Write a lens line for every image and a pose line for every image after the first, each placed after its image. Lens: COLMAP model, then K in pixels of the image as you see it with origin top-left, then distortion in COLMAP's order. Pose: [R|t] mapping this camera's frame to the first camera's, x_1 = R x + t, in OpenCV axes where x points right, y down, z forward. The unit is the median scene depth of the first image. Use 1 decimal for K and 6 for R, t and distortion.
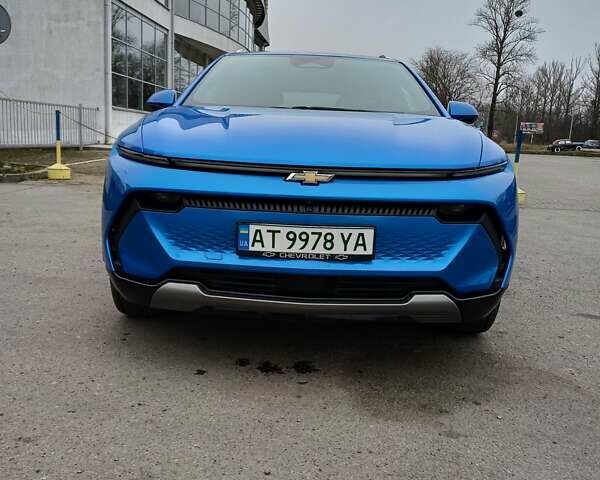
lens RADIAL K [[574.3, 0, 282.8], [0, 574.3, 236.9], [0, 0, 1]] dist [0.125154, -0.185511]
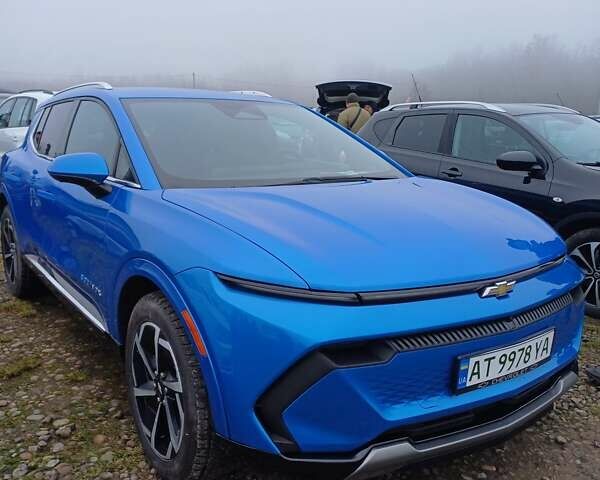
lens RADIAL K [[579.8, 0, 278.3], [0, 579.8, 254.0], [0, 0, 1]] dist [0.113667, -0.226514]
pose [[0.812876, -0.155720, 0.561235, -0.748818], [0.125625, 0.987792, 0.092120, -0.288067], [-0.568728, -0.004377, 0.822514, 0.444954]]
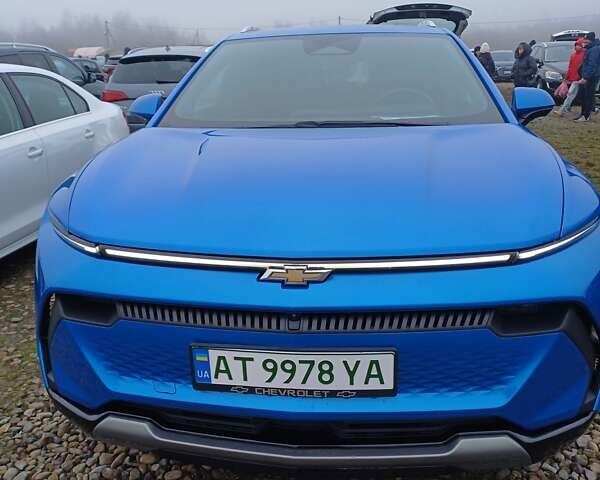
lens RADIAL K [[574.3, 0, 282.8], [0, 574.3, 236.9], [0, 0, 1]] dist [0.125154, -0.185511]
pose [[0.993584, -0.038693, -0.106267, 0.106856], [0.048506, 0.994636, 0.091362, -0.210990], [0.102162, -0.095930, 0.990131, 0.341654]]
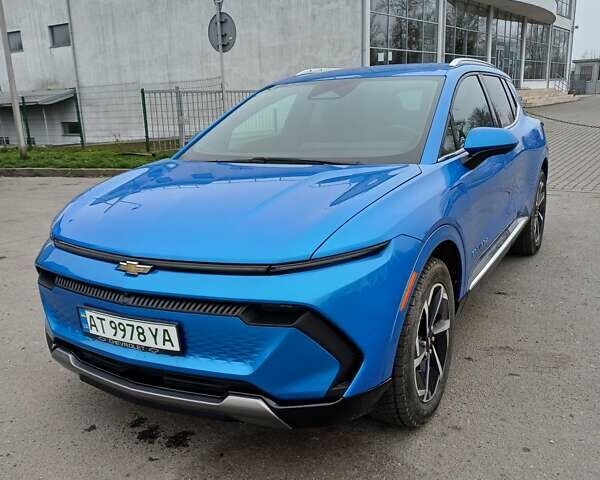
lens RADIAL K [[579.8, 0, 278.3], [0, 579.8, 254.0], [0, 0, 1]] dist [0.113667, -0.226514]
pose [[0.871875, 0.044675, -0.487686, 0.773190], [-0.000509, 0.995912, 0.090323, -0.221564], [0.489728, -0.078502, 0.868334, 0.241043]]
